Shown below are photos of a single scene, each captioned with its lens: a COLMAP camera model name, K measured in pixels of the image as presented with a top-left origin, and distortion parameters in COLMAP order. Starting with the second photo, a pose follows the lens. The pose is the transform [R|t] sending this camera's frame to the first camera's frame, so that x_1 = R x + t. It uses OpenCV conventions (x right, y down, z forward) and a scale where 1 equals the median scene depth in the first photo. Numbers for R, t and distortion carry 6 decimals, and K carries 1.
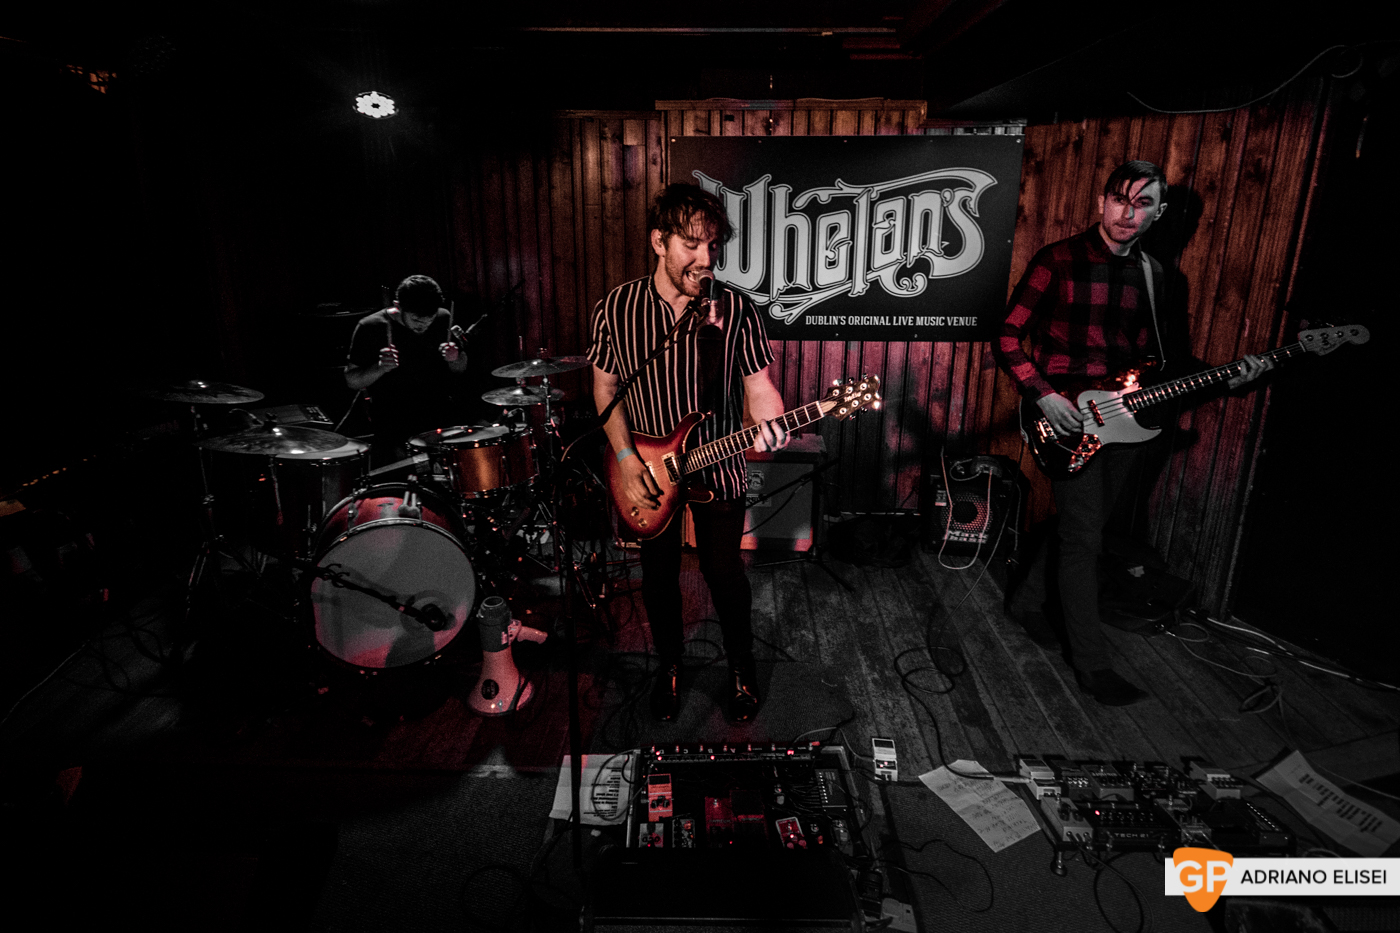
lens RADIAL K [[729.1, 0, 693.3], [0, 729.1, 408.1], [0, 0, 1]] dist [-0.016956, -0.001976]
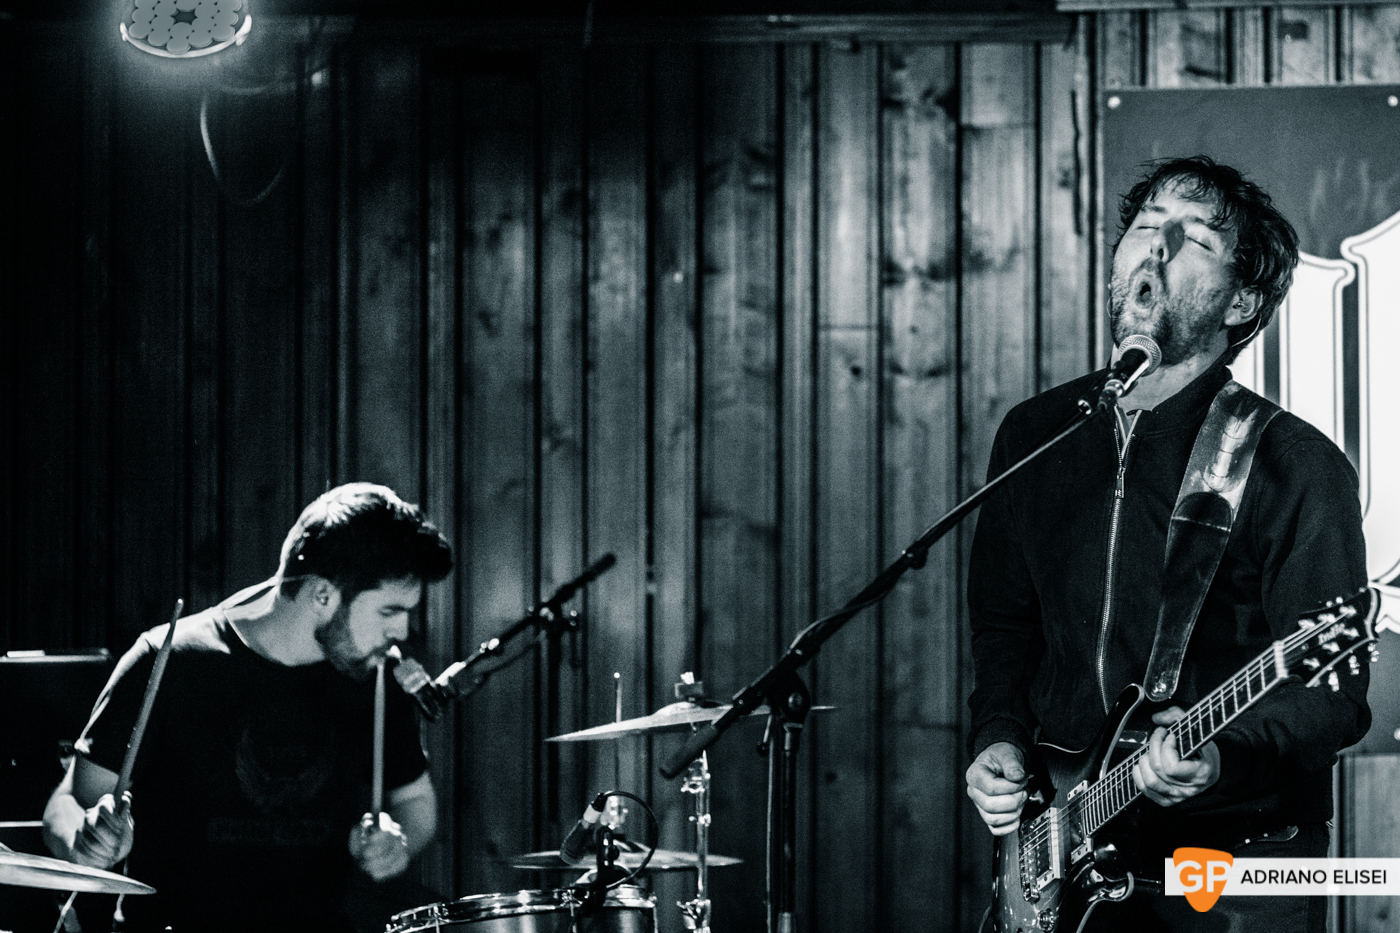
lens RADIAL K [[5464.1, 0, 696.2], [0, 5464.1, 465.2], [0, 0, 1]] dist [-0.085051, 0.000000]
pose [[0.987035, -0.007062, -0.160349, 0.161930], [-0.041475, 0.953880, -0.297310, 0.459038], [0.155053, 0.300106, 0.941220, -1.122776]]
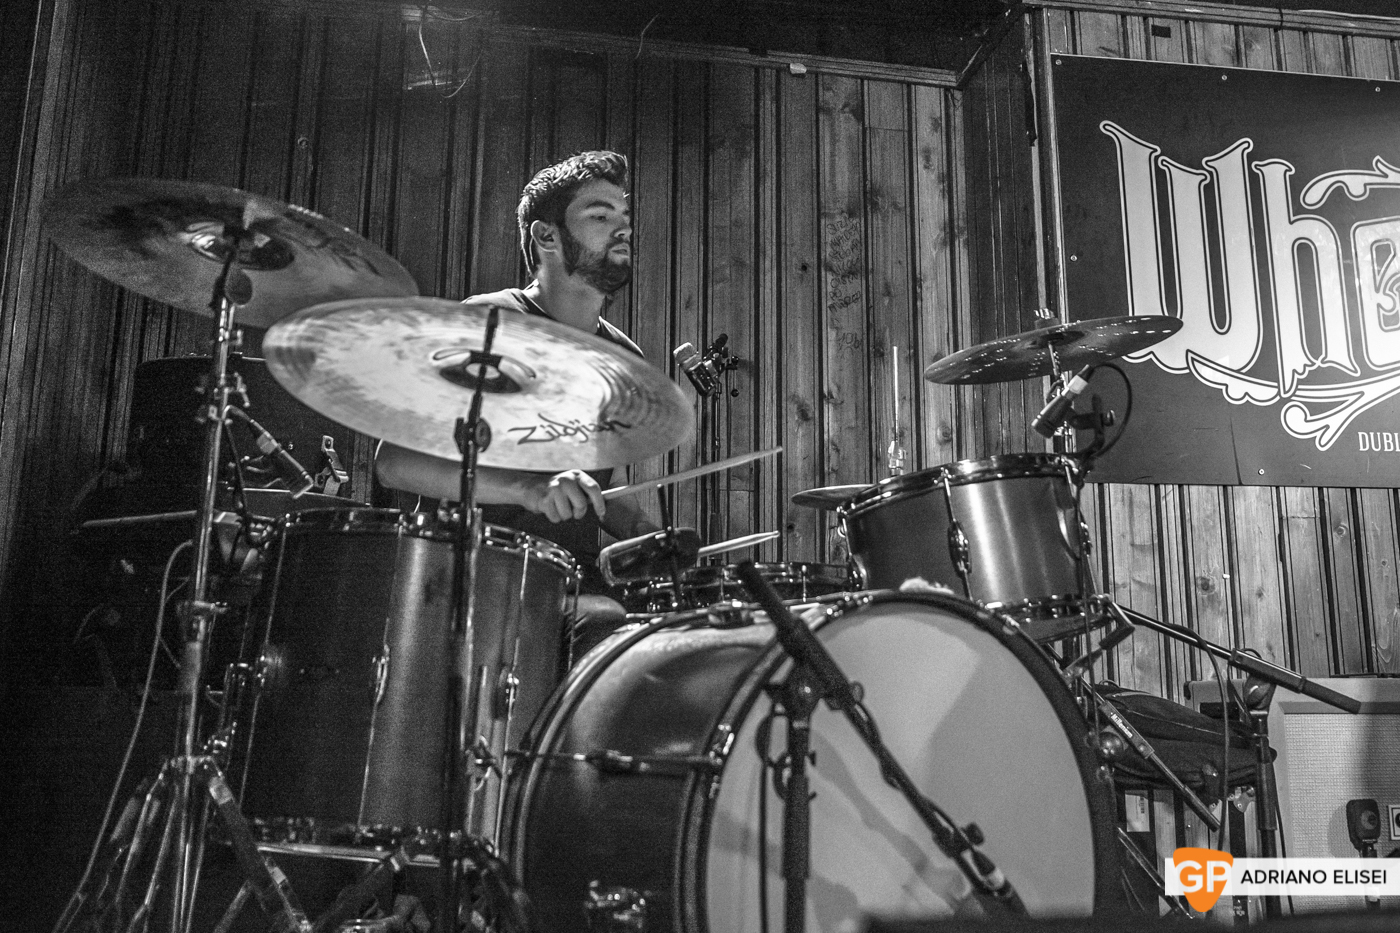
lens RADIAL K [[1590.2, 0, 685.0], [0, 1590.2, 272.6], [0, 0, 1]] dist [-0.076763, 0.000000]
pose [[0.975509, 0.065853, 0.209872, -0.457371], [0.052002, 0.858040, -0.510944, 0.260104], [-0.213726, 0.509344, 0.833601, 0.245625]]
